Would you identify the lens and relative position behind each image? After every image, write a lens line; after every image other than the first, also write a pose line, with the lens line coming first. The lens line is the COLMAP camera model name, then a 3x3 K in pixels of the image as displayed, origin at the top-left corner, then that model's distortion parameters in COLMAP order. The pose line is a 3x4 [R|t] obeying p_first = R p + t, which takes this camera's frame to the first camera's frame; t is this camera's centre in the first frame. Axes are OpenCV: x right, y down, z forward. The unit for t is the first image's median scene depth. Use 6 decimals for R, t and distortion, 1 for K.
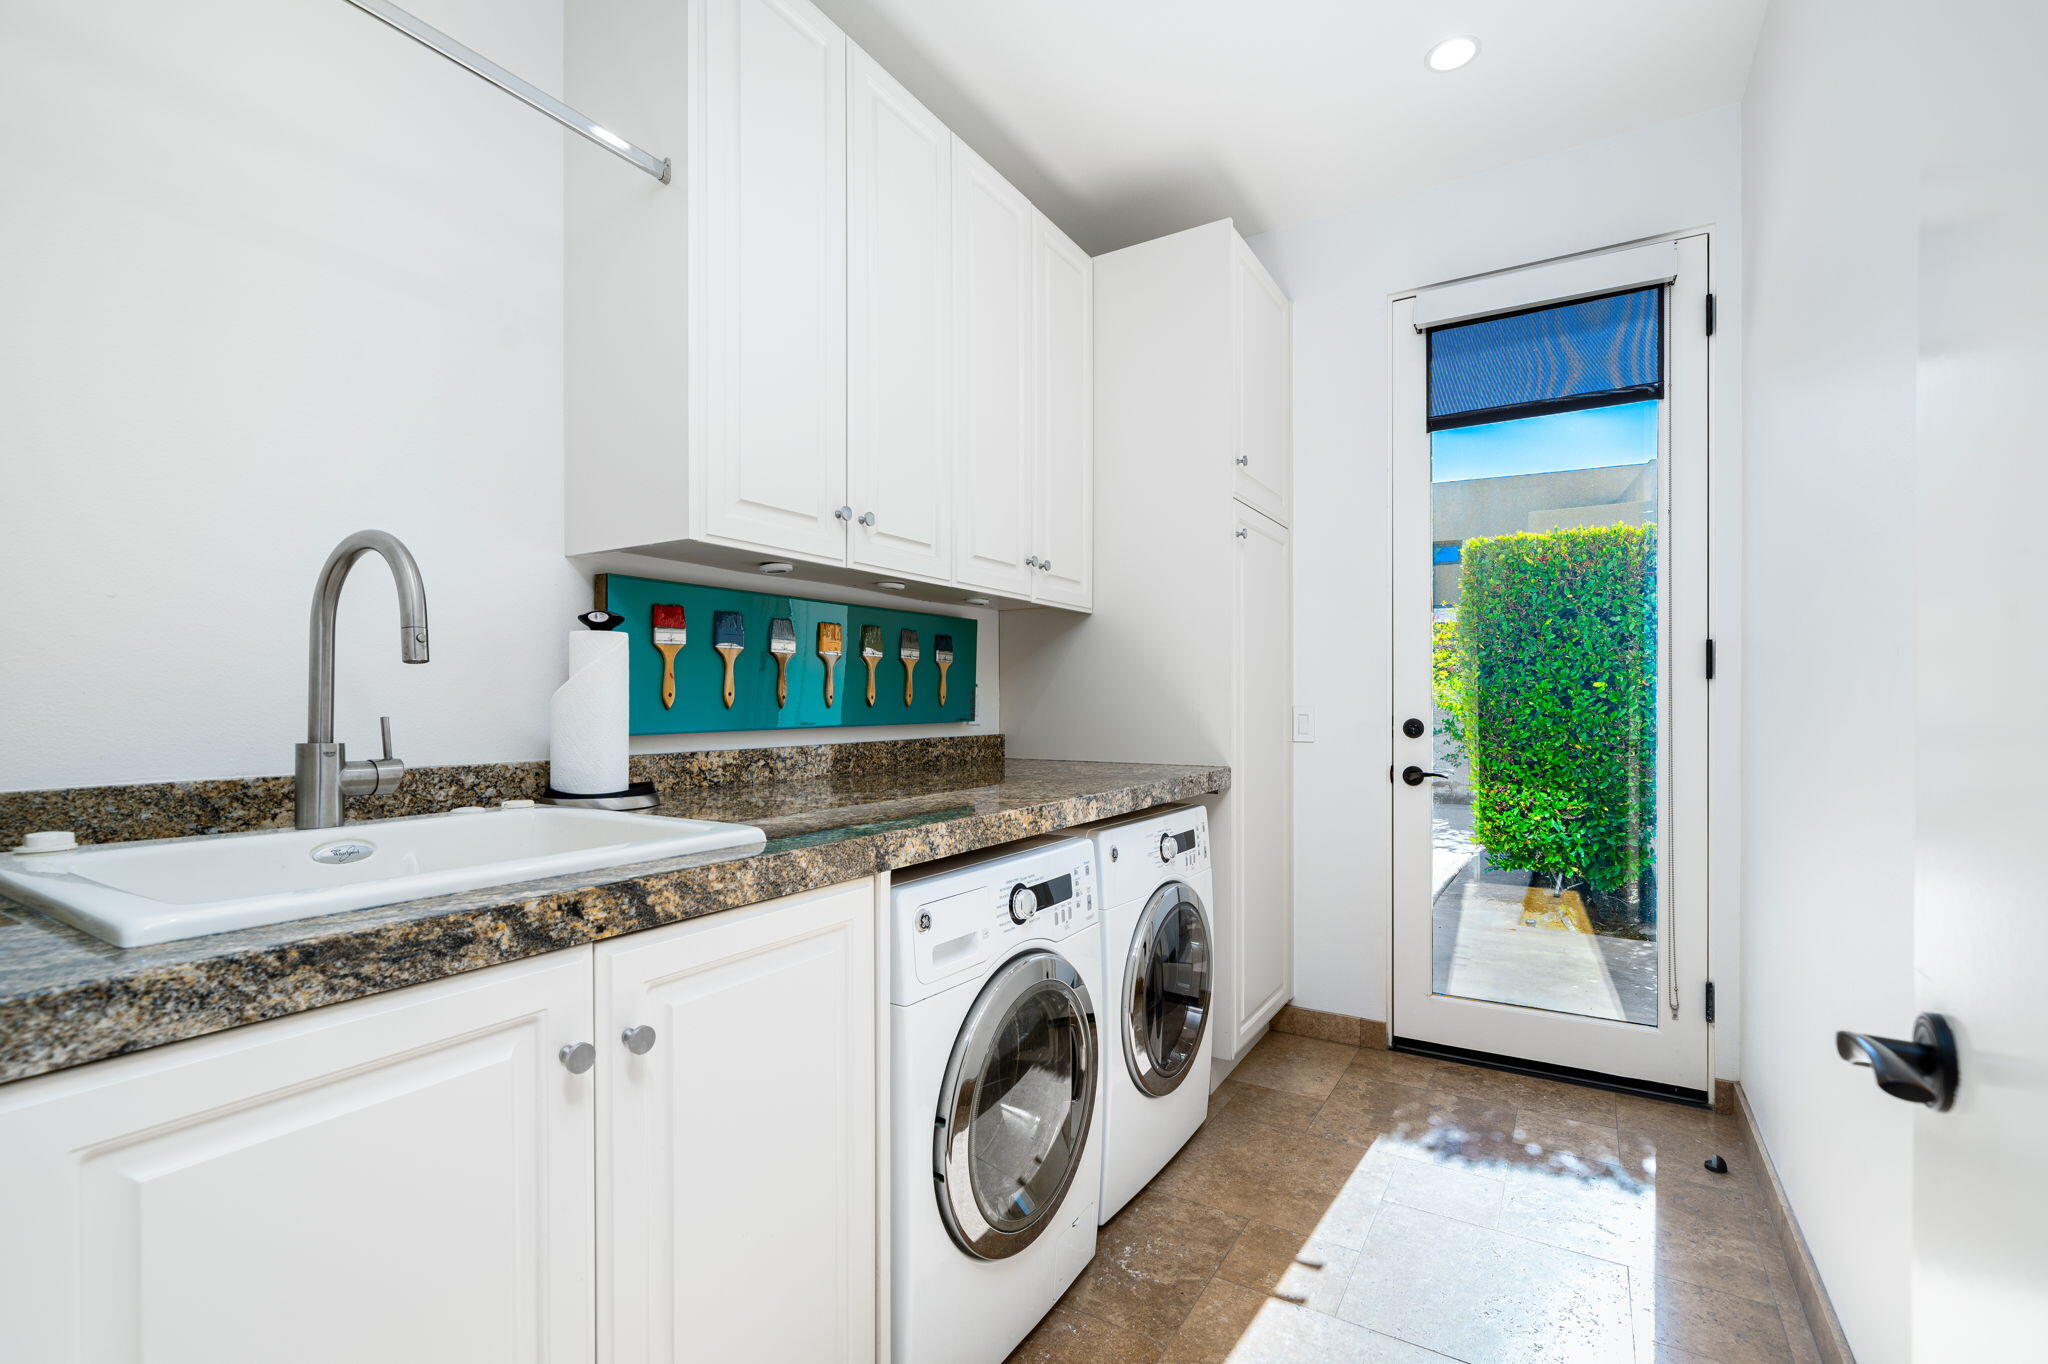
lens RADIAL K [[902.5, 0, 1024.0], [0, 902.5, 682.0], [0, 0, 1]] dist [-0.000600, -0.000493]
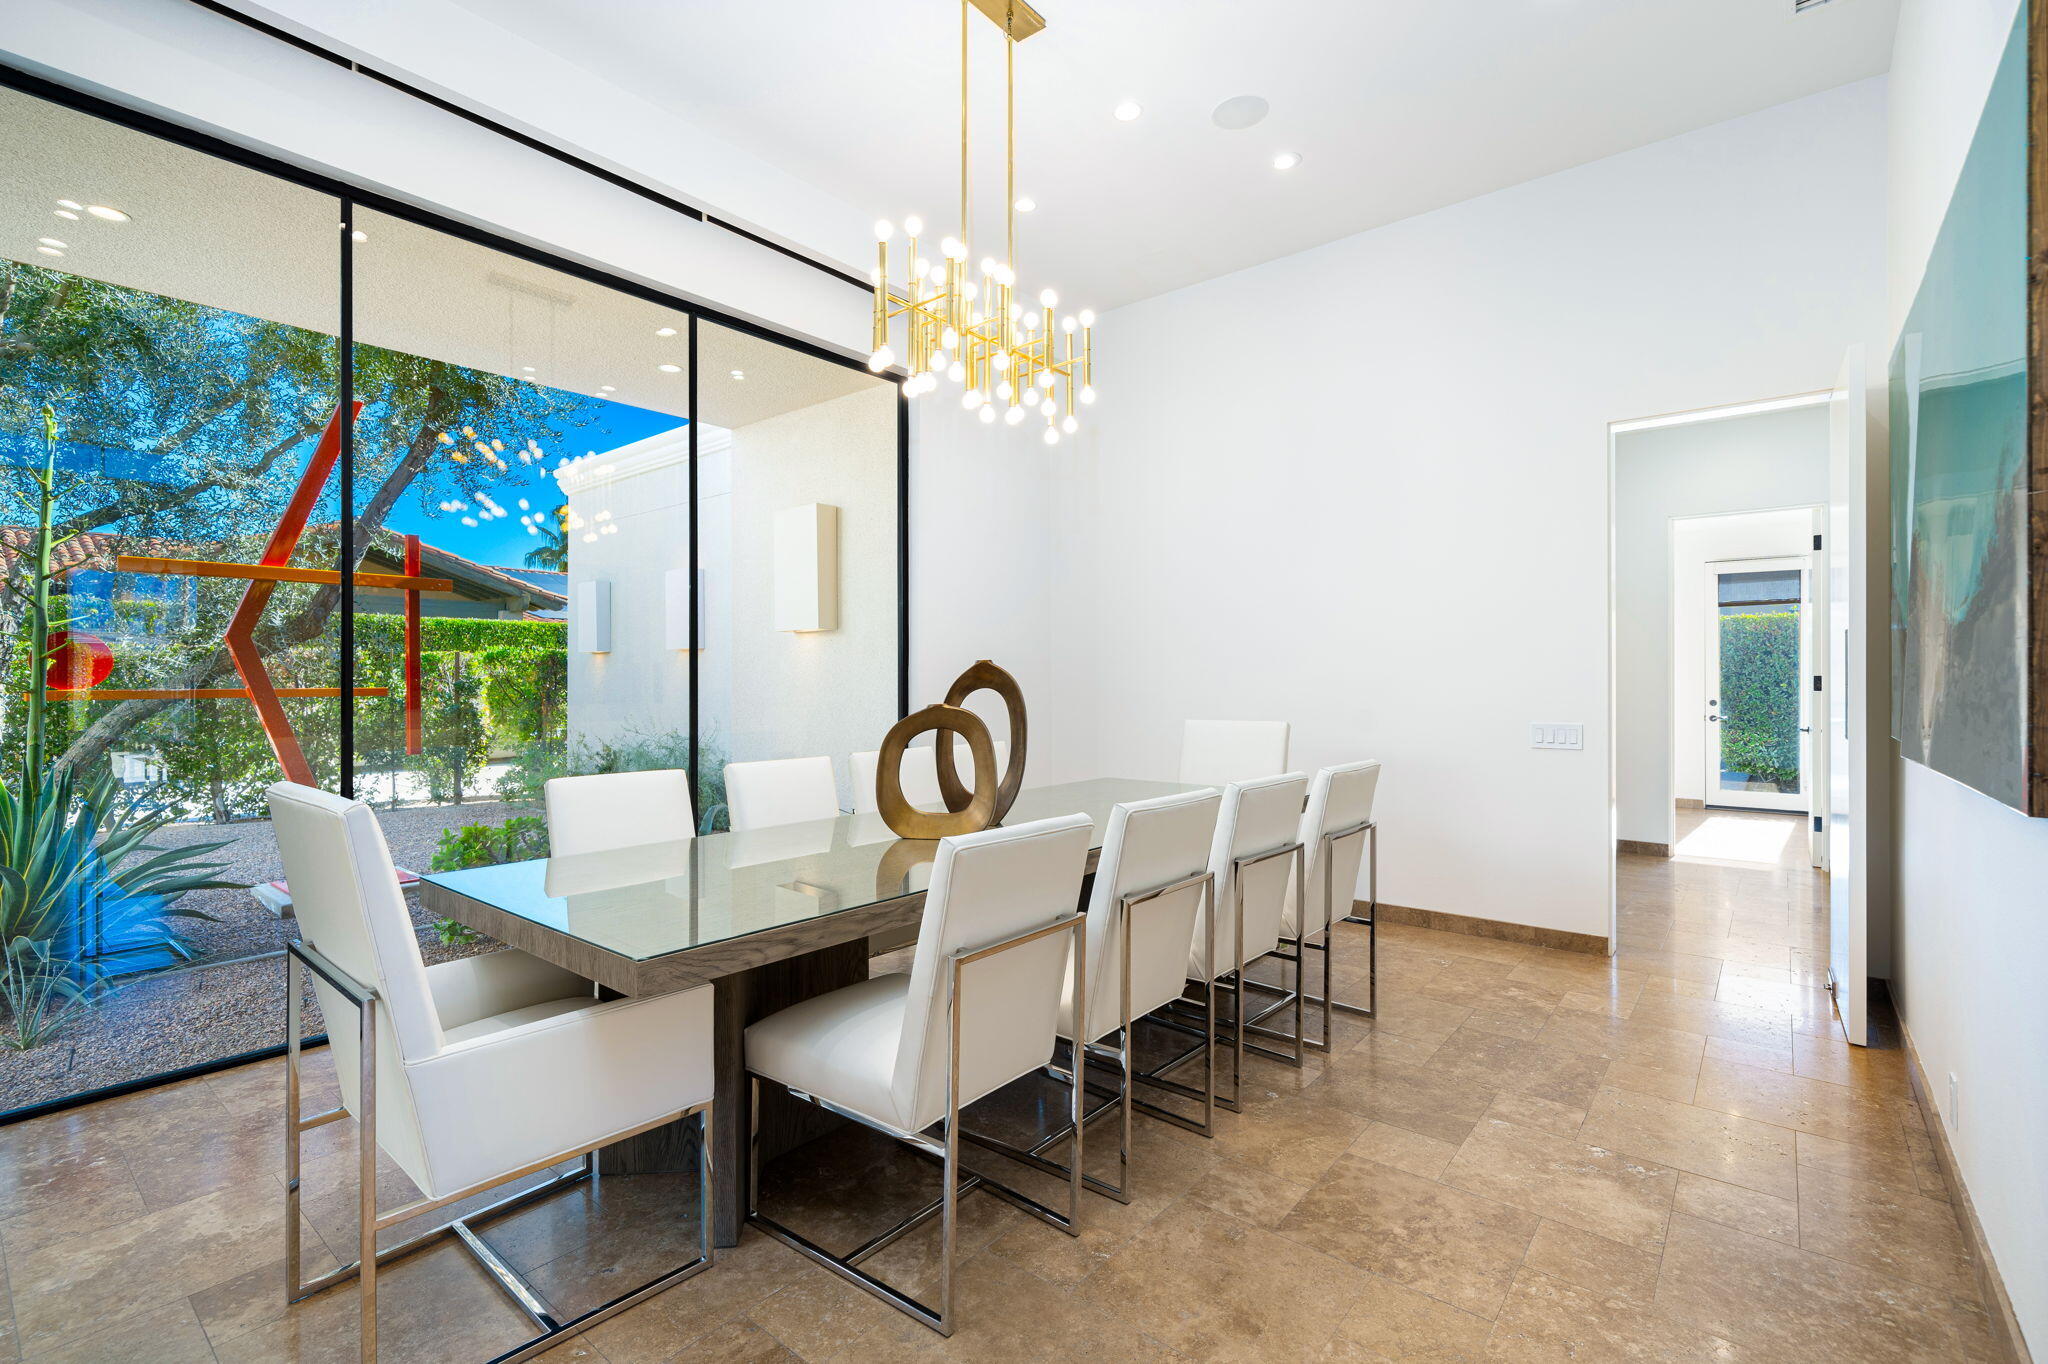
lens RADIAL K [[915.0, 0, 1024.0], [0, 915.0, 682.0], [0, 0, 1]] dist [-0.000382, -0.000023]
pose [[0.990467, -0.009359, -0.137432, -0.939350], [0.010764, 0.999897, 0.009480, -0.047665], [0.137329, -0.010869, 0.990466, -1.544311]]
